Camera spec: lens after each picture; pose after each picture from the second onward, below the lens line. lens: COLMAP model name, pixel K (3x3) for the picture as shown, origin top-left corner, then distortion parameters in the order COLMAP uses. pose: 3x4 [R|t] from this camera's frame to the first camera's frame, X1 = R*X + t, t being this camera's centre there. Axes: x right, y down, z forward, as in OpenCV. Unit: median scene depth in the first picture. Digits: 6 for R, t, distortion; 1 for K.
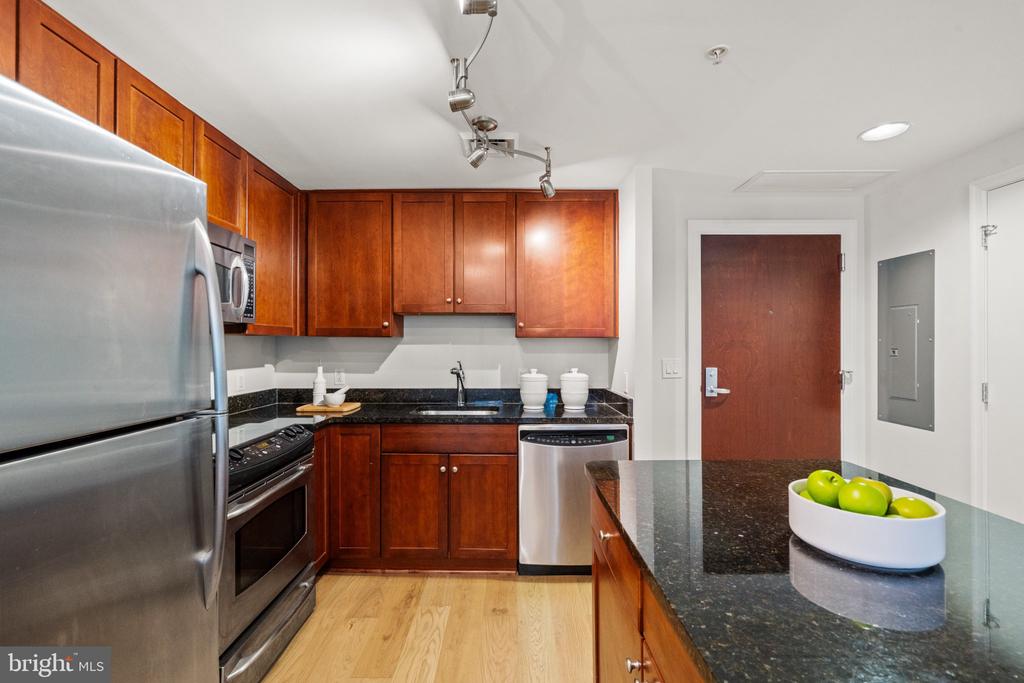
lens RADIAL K [[463.4, 0, 508.1], [0, 463.4, 343.6], [0, 0, 1]] dist [-0.008532, 0.003850]
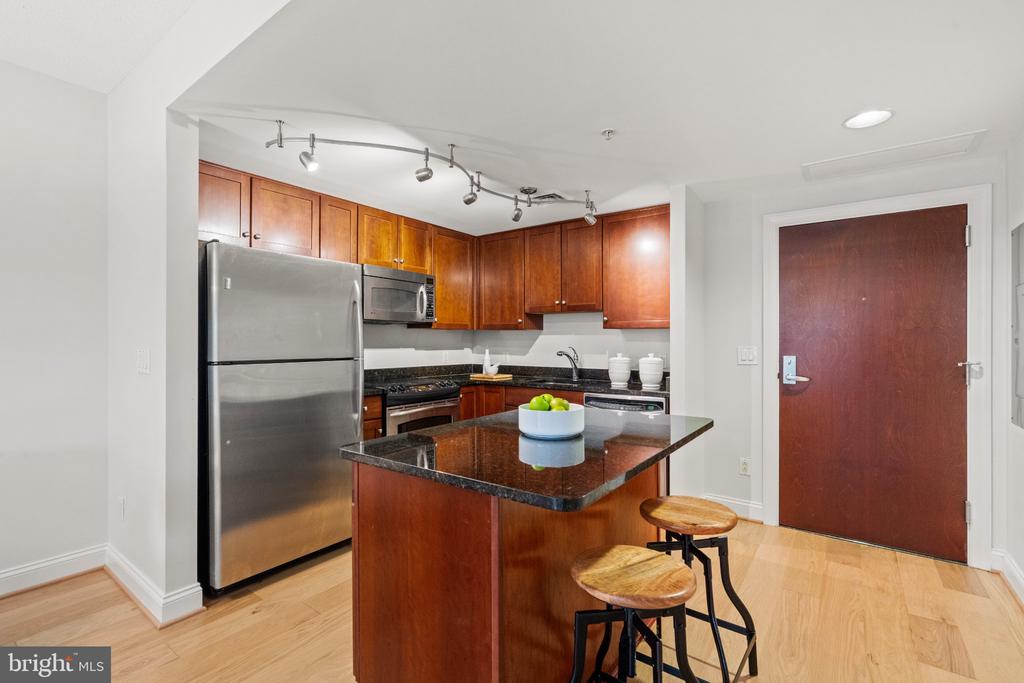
lens RADIAL K [[463.4, 0, 508.6], [0, 463.4, 340.3], [0, 0, 1]] dist [-0.008532, 0.003850]
pose [[0.808102, 0.001070, -0.589041, 0.558814], [-0.001306, 0.999999, 0.000025, 0.018930], [0.589041, 0.000749, 0.808103, -0.200987]]
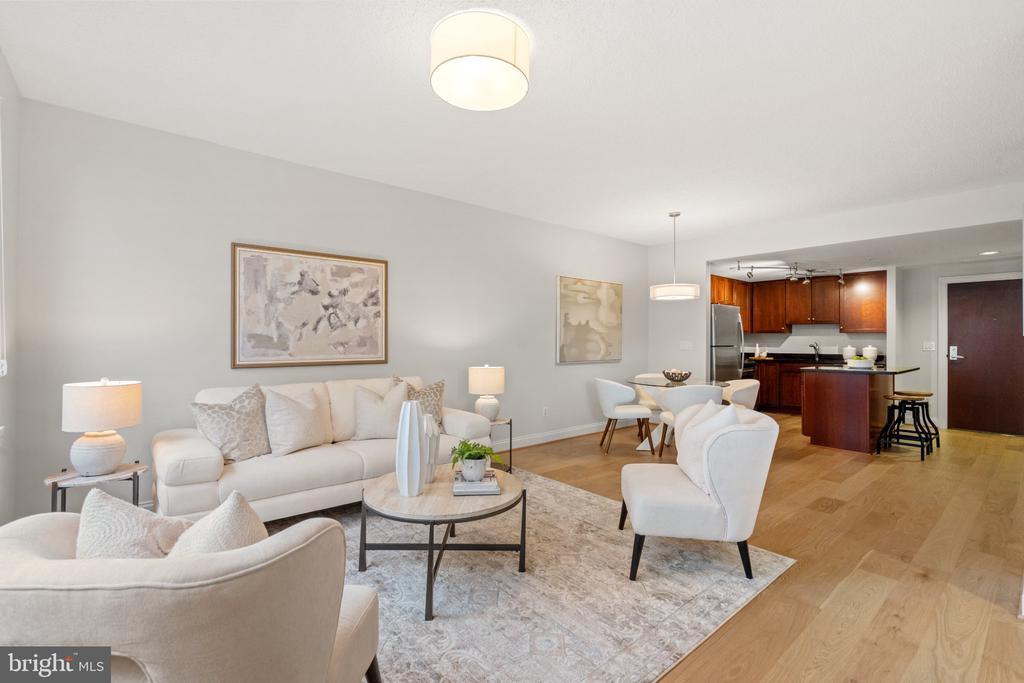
lens RADIAL K [[463.4, 0, 506.9], [0, 463.4, 336.2], [0, 0, 1]] dist [-0.008532, 0.003850]
pose [[0.652277, -0.004585, -0.757967, 0.731628], [-0.002460, 0.999964, -0.008167, 0.029087], [0.757976, 0.007192, 0.652242, -1.990940]]
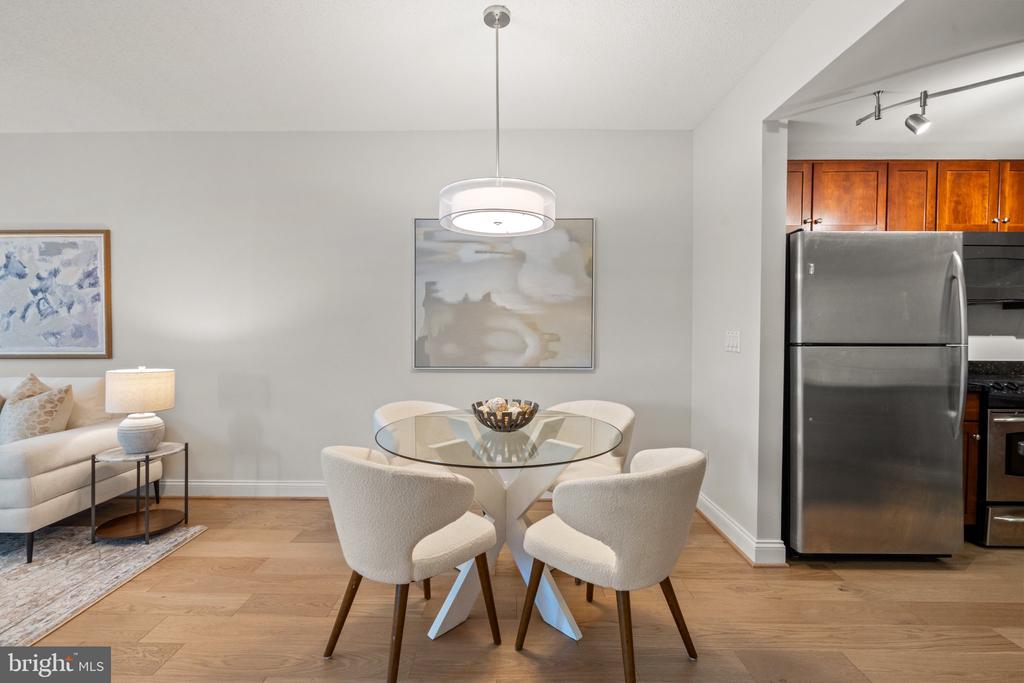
lens RADIAL K [[463.4, 0, 502.4], [0, 463.4, 340.6], [0, 0, 1]] dist [-0.008532, 0.003850]
pose [[-0.006654, 0.022147, -0.999733, 0.543009], [-0.000278, 0.999755, 0.022150, 0.032181], [0.999978, 0.000426, -0.006646, -0.388374]]
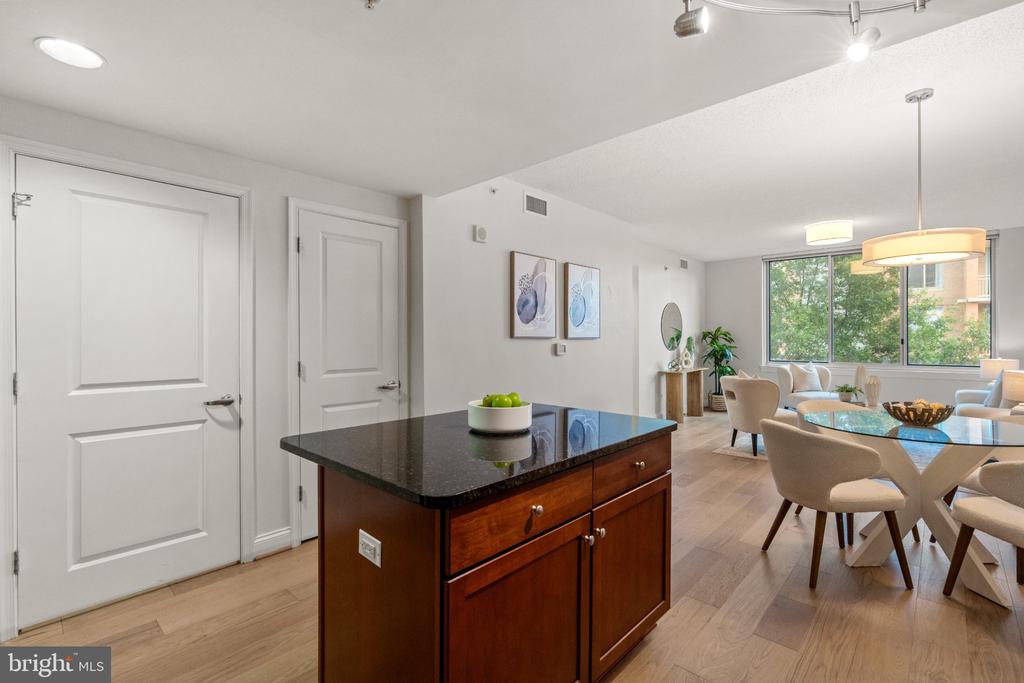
lens RADIAL K [[463.4, 0, 507.9], [0, 463.4, 340.2], [0, 0, 1]] dist [-0.008532, 0.003850]
pose [[-0.735978, -0.000607, 0.677005, -0.176827], [0.002416, 0.999991, 0.003523, 0.018650], [-0.677001, 0.004229, -0.735970, 0.764575]]
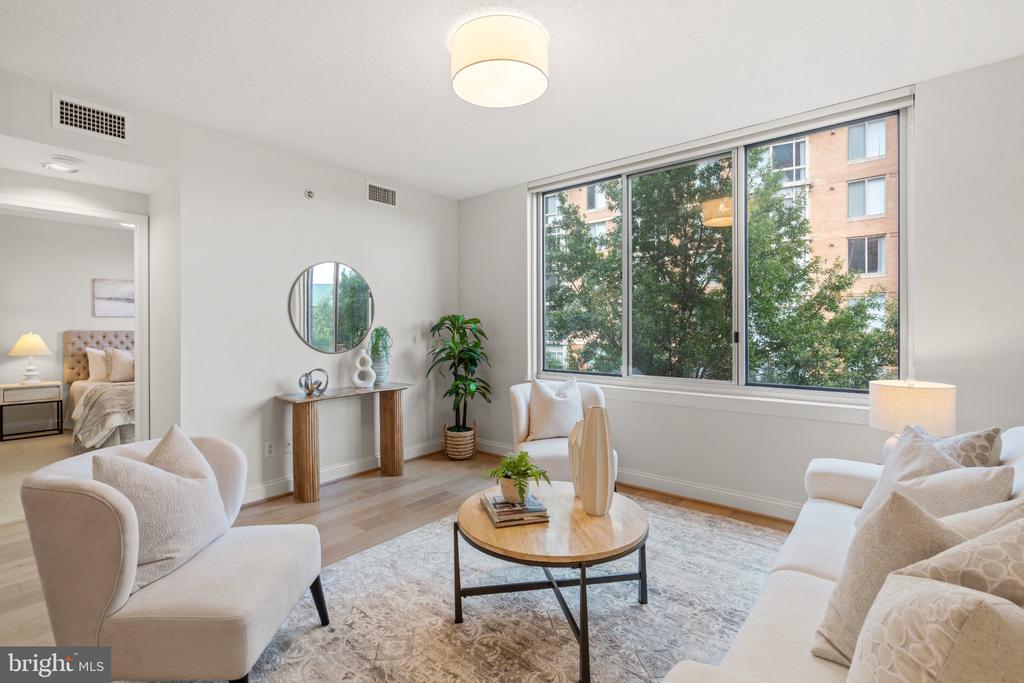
lens RADIAL K [[463.4, 0, 505.5], [0, 463.4, 330.3], [0, 0, 1]] dist [-0.008532, 0.003850]
pose [[-0.773446, -0.000854, 0.633861, -0.344026], [0.002048, 0.999991, 0.003846, 0.016739], [-0.633858, 0.004273, -0.773437, -0.966343]]
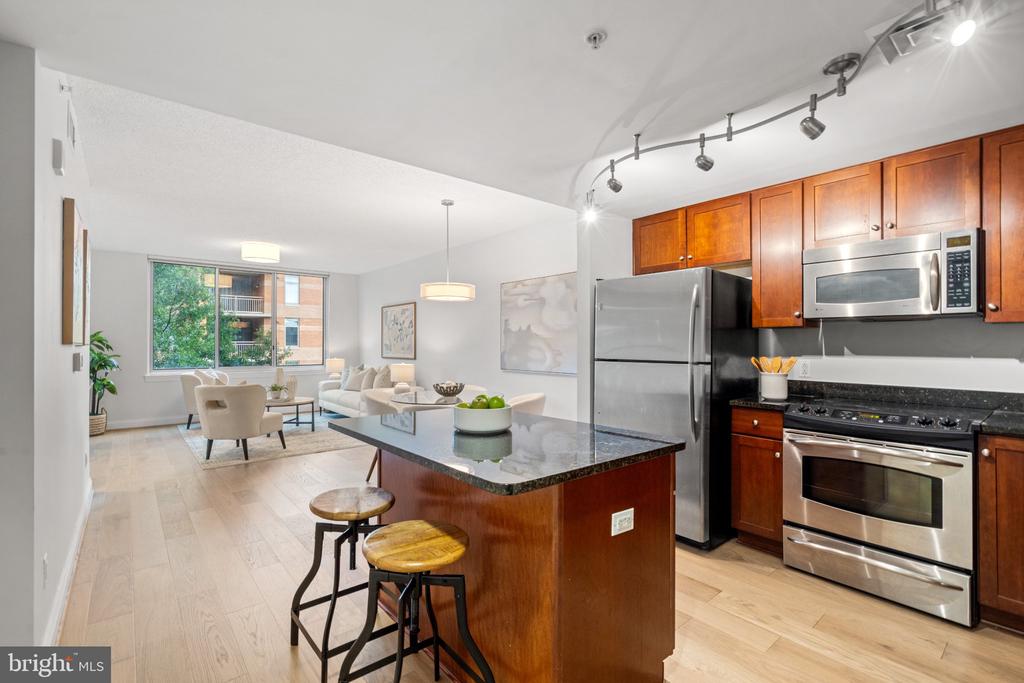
lens RADIAL K [[463.4, 0, 504.7], [0, 463.4, 339.6], [0, 0, 1]] dist [-0.008532, 0.003850]
pose [[-0.767688, -0.004290, -0.640810, 0.651422], [0.002246, 0.999953, -0.009385, 0.016651], [0.640820, -0.008644, -0.767643, 0.864703]]
